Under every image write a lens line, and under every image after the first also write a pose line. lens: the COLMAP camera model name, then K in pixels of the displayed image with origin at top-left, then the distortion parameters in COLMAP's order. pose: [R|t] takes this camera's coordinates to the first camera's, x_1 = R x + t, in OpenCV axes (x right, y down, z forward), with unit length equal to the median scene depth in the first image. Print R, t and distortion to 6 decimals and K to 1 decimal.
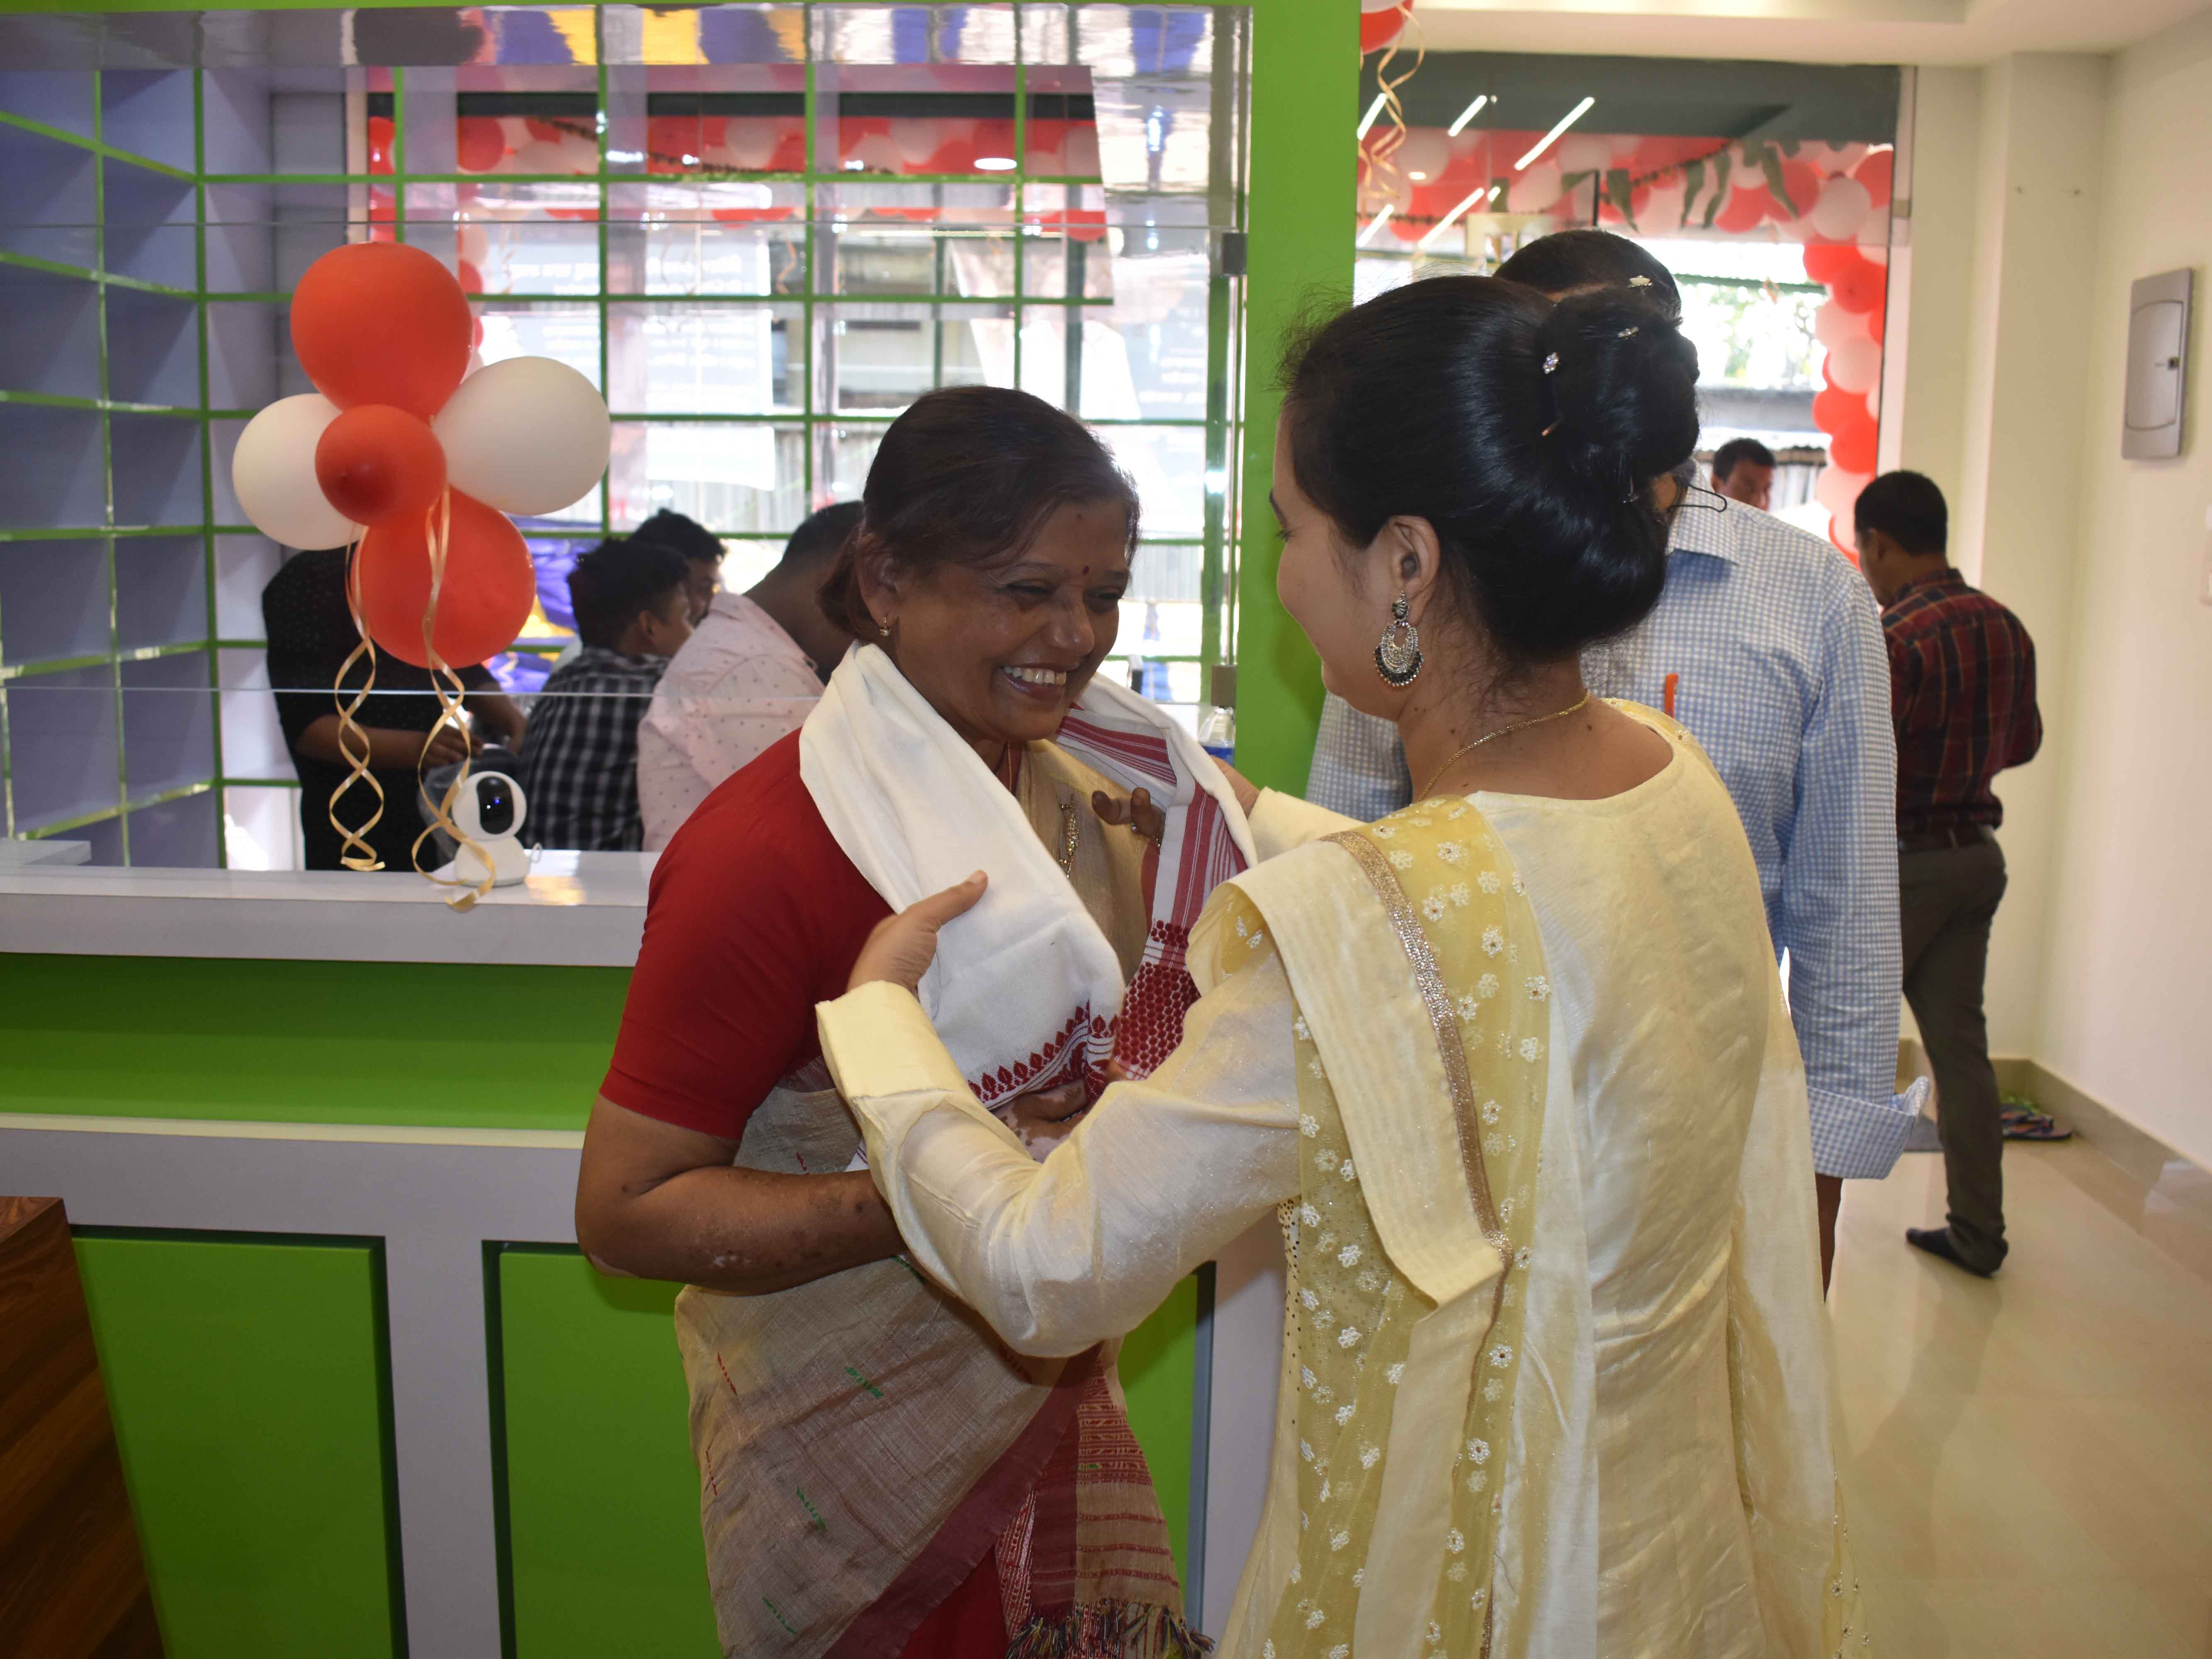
lens RADIAL K [[1973.0, 0, 1106.0], [0, 1973.0, 829.5], [0, 0, 1]] dist [-0.087070, -0.010451]
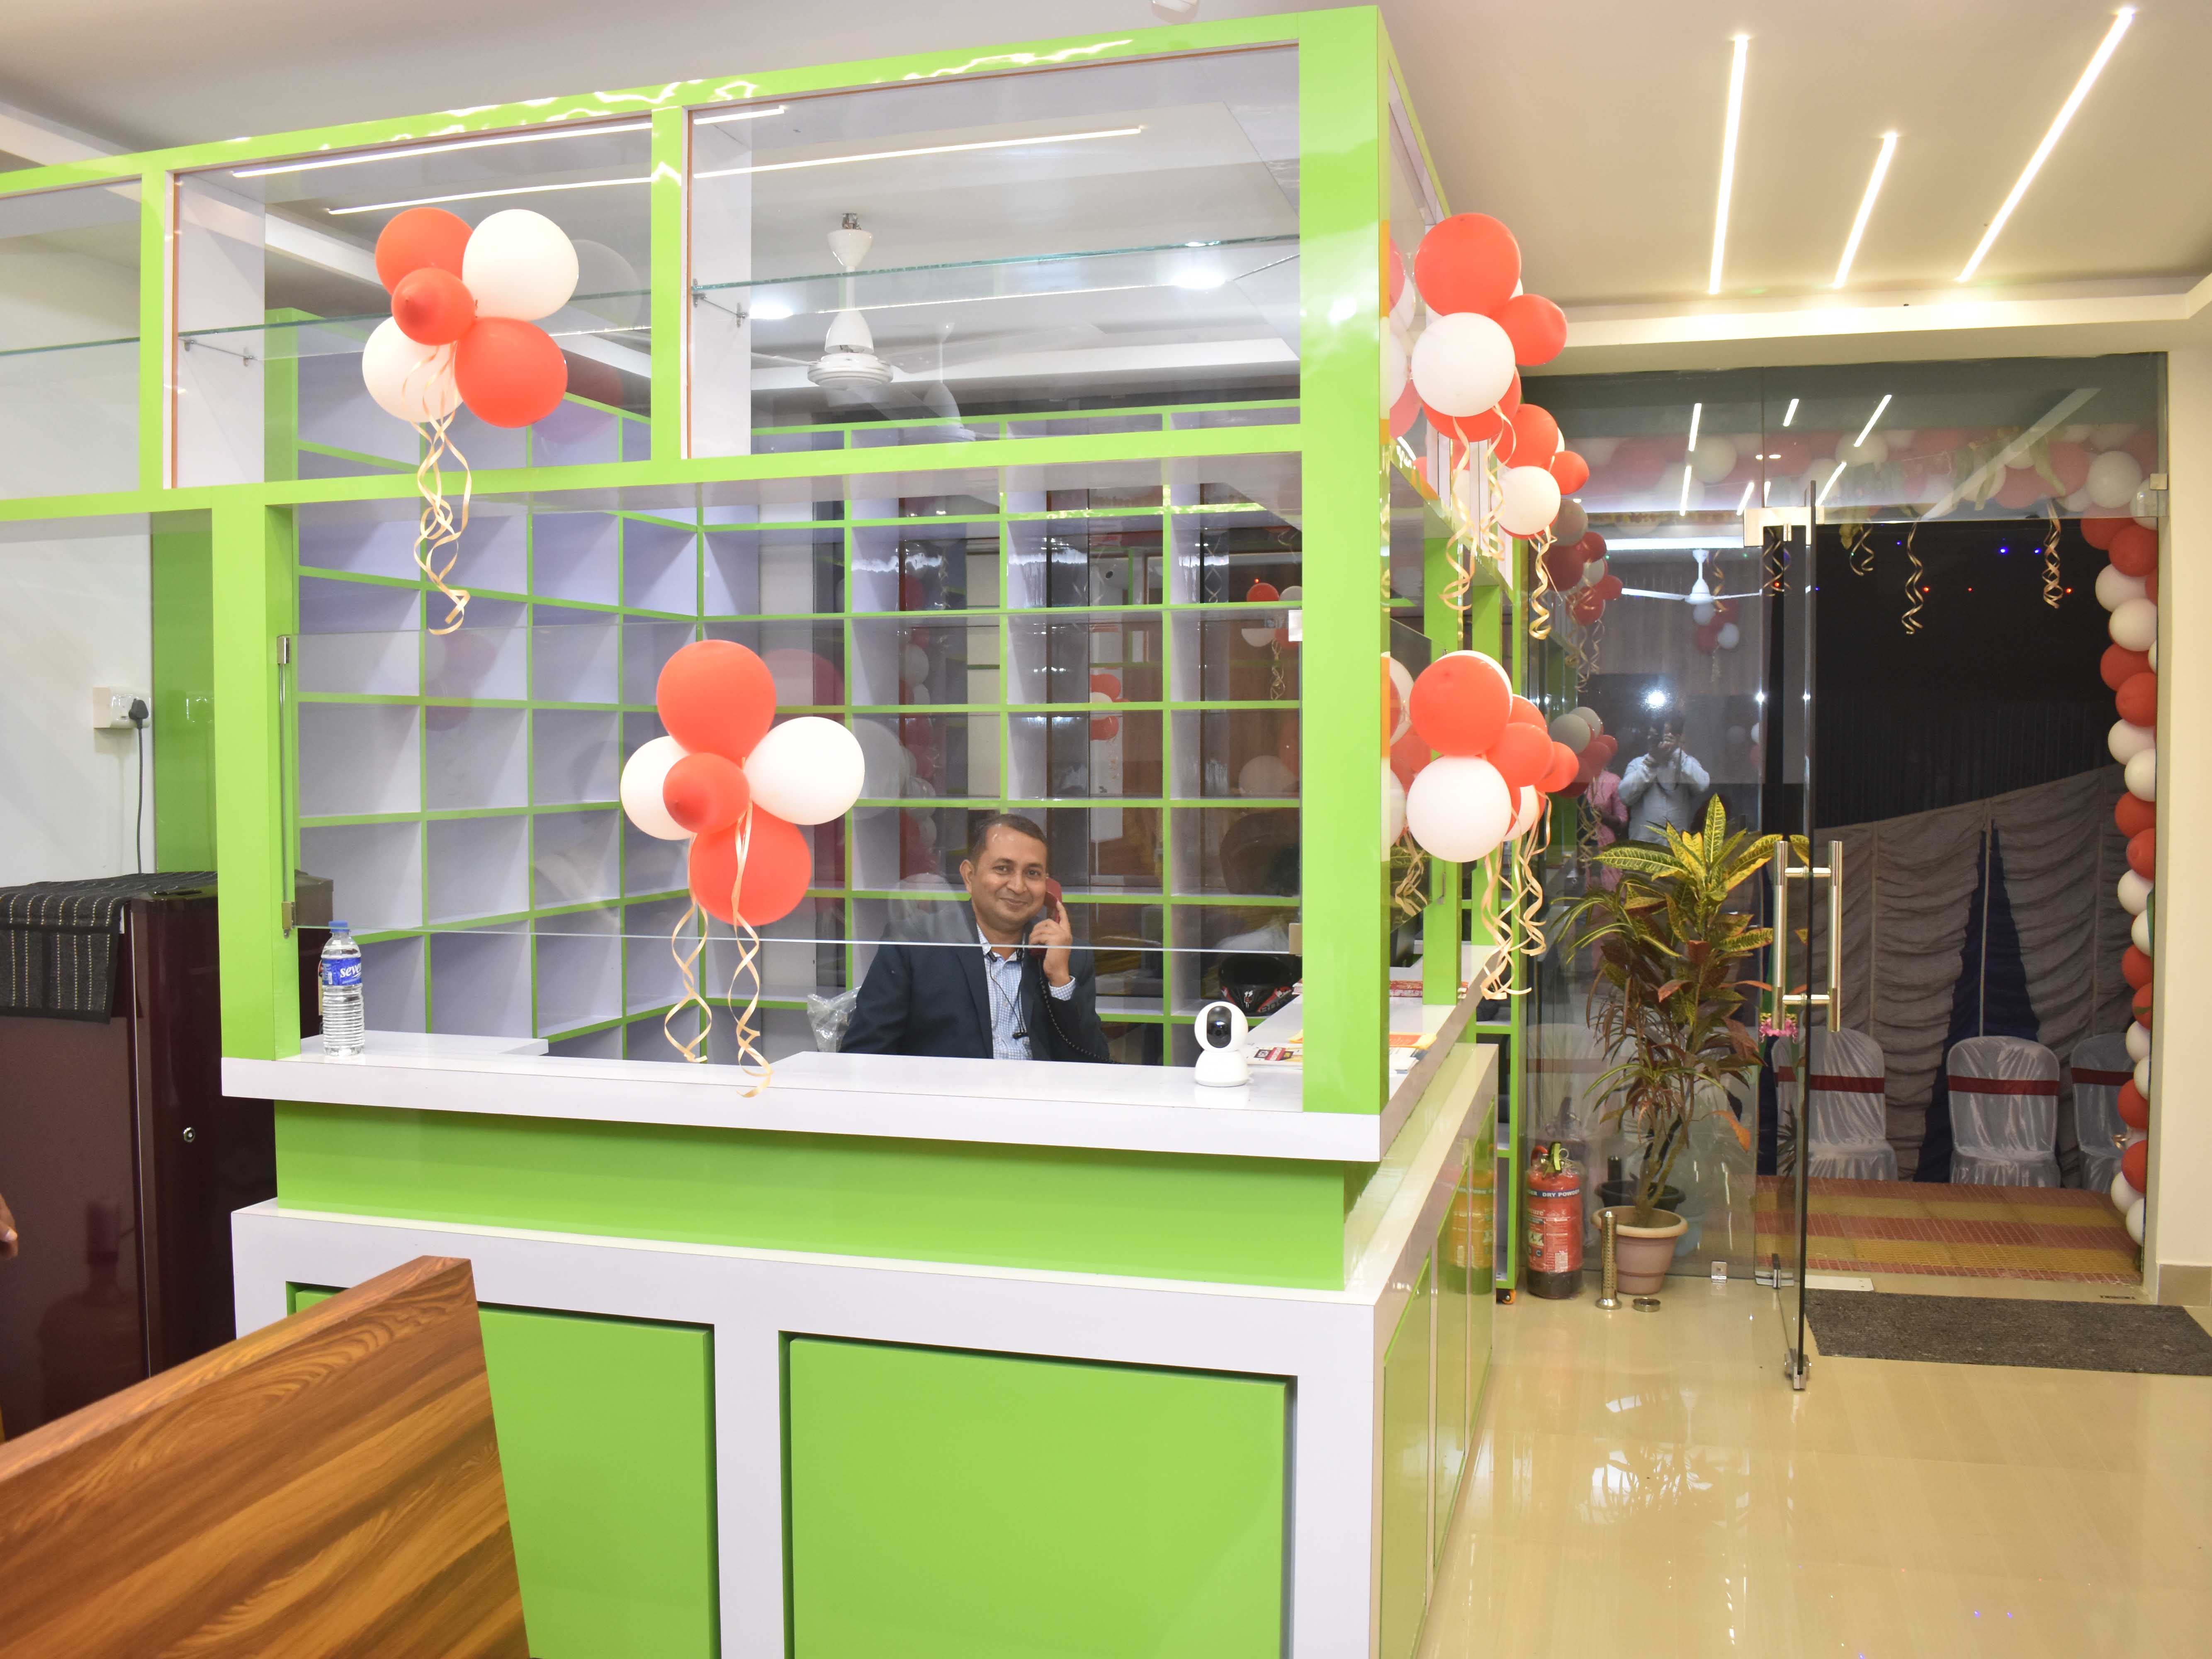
lens RADIAL K [[1859.4, 0, 1106.0], [0, 1859.4, 829.5], [0, 0, 1]] dist [-0.047758, -0.010735]
pose [[0.968871, -0.009701, -0.247375, 0.240782], [-0.019840, 0.992976, -0.116643, 0.003686], [0.246769, 0.117920, 0.961873, -0.267577]]
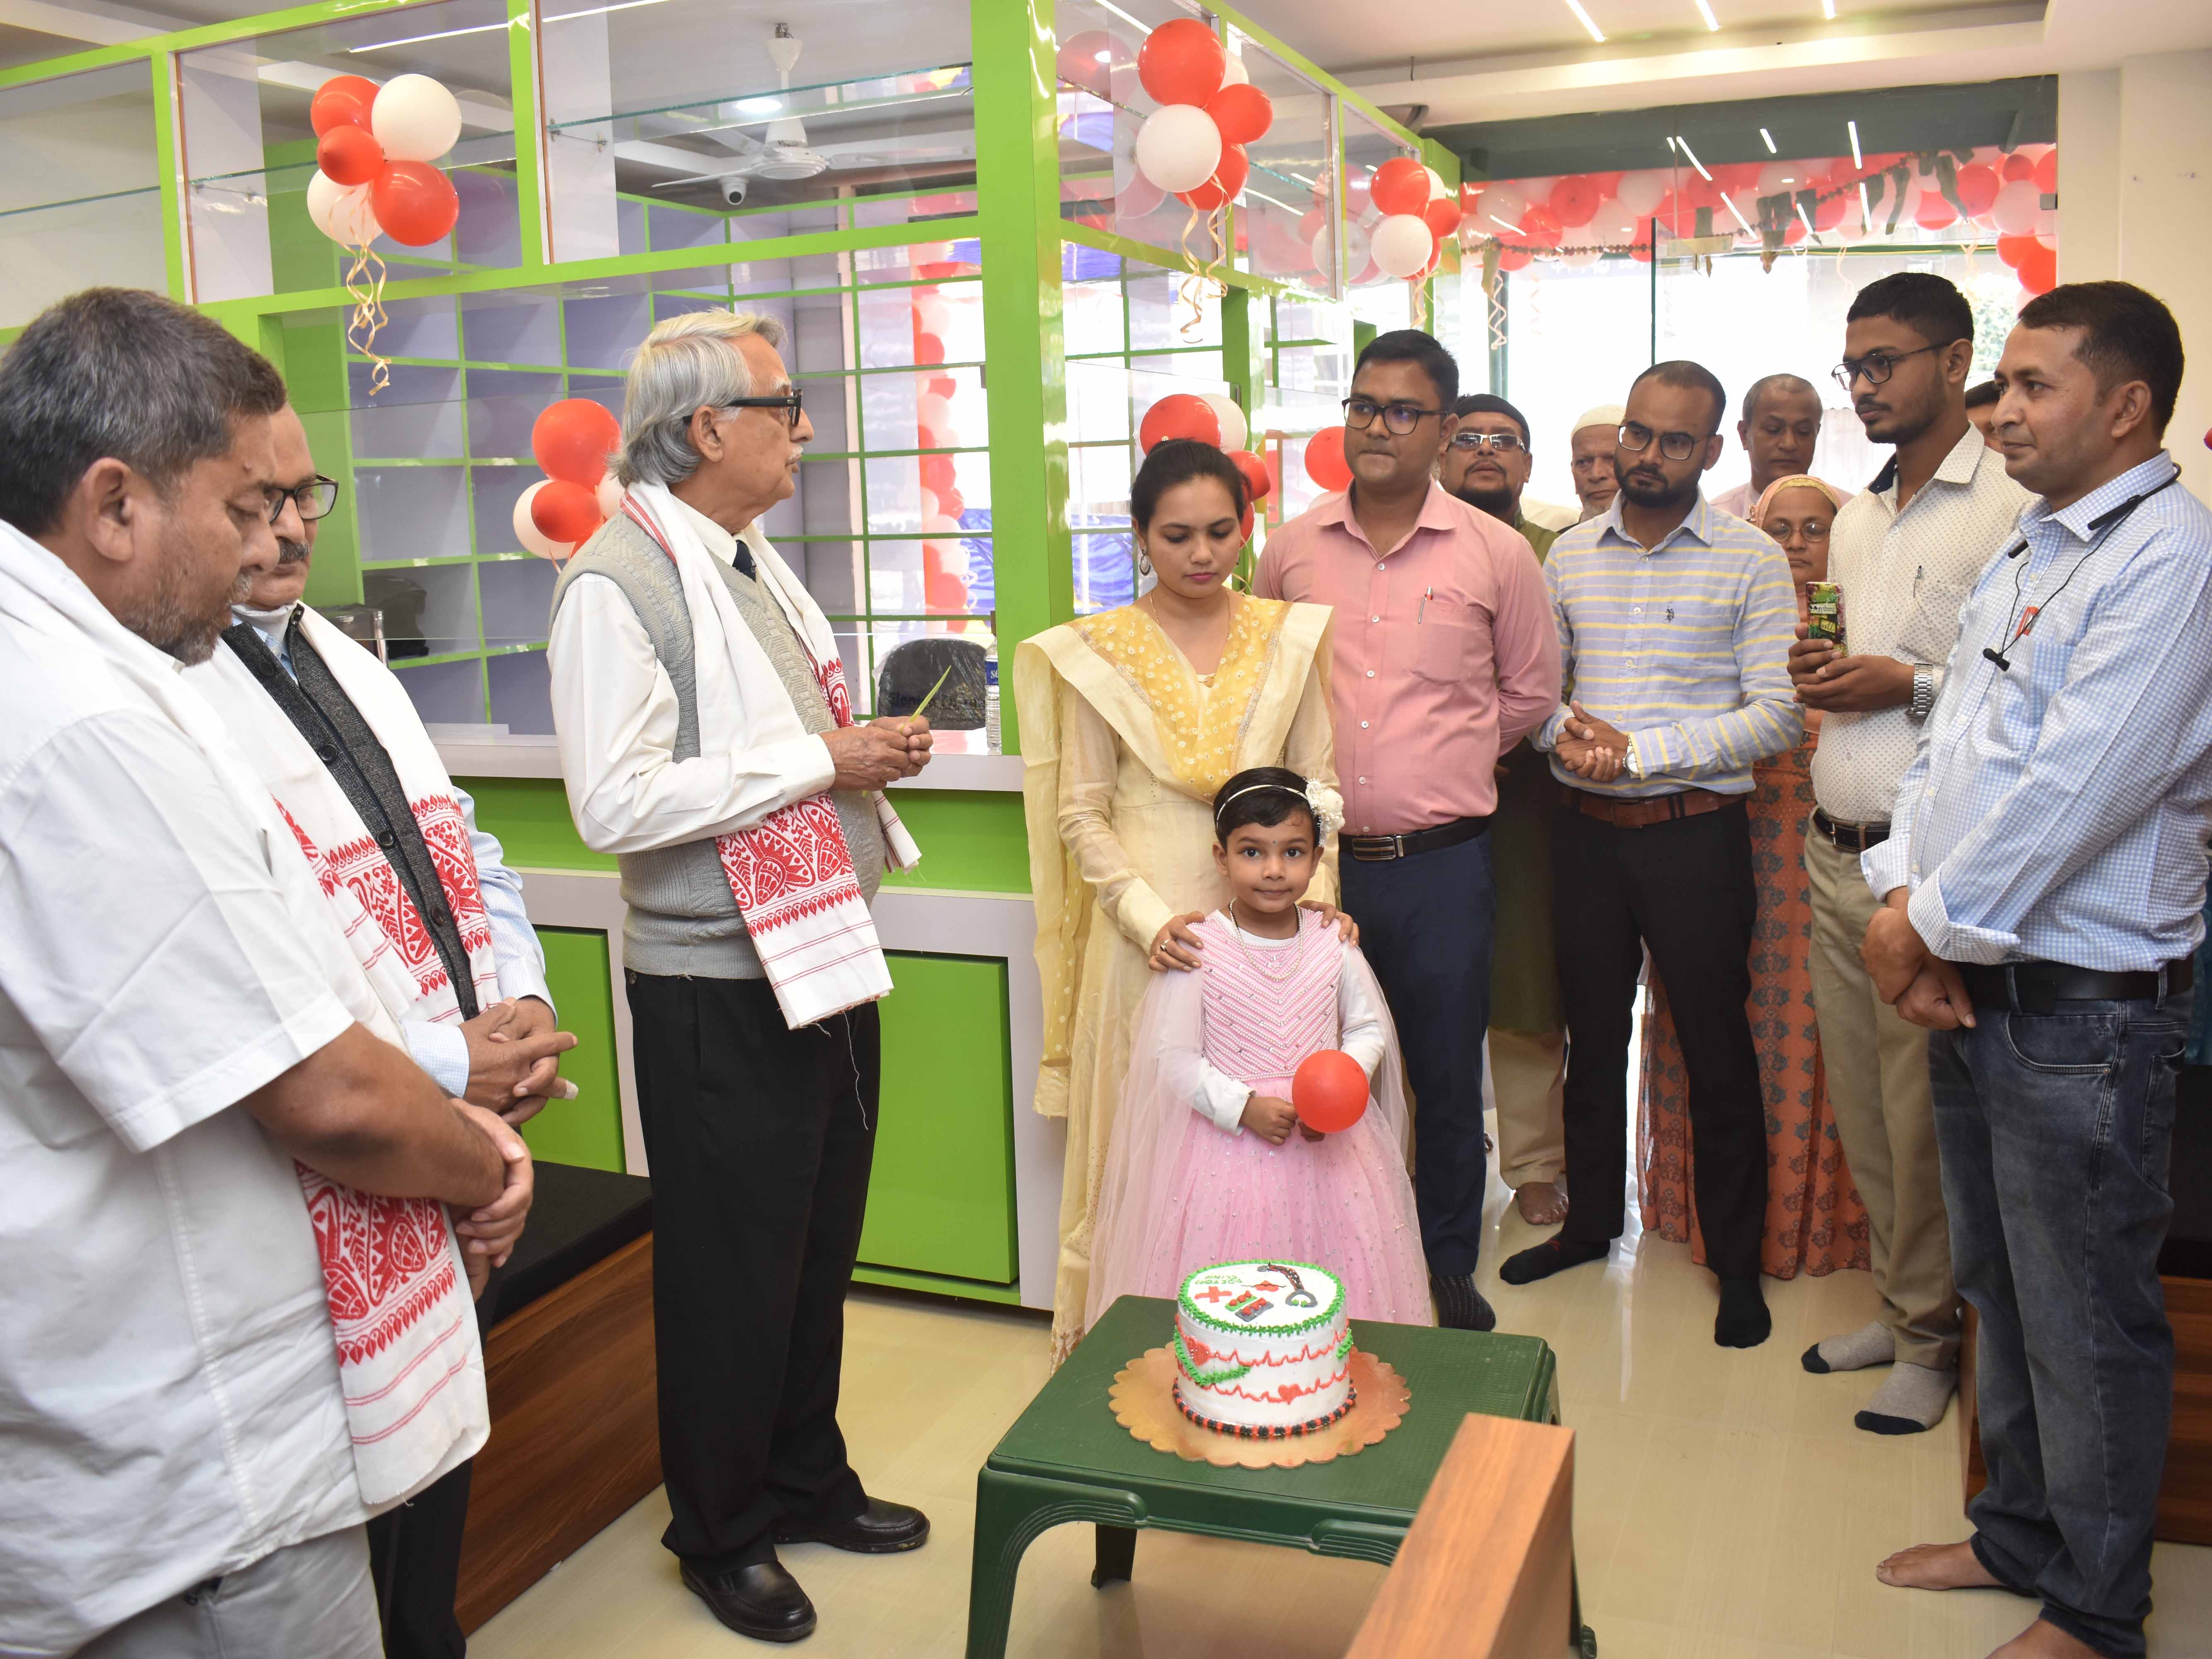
lens RADIAL K [[1859.4, 0, 1106.0], [0, 1859.4, 829.5], [0, 0, 1]] dist [-0.047758, -0.010735]
pose [[0.937928, 0.011049, -0.346654, 0.701260], [-0.006733, 0.999884, 0.013652, 0.098056], [0.346765, -0.010470, 0.937894, -0.542930]]
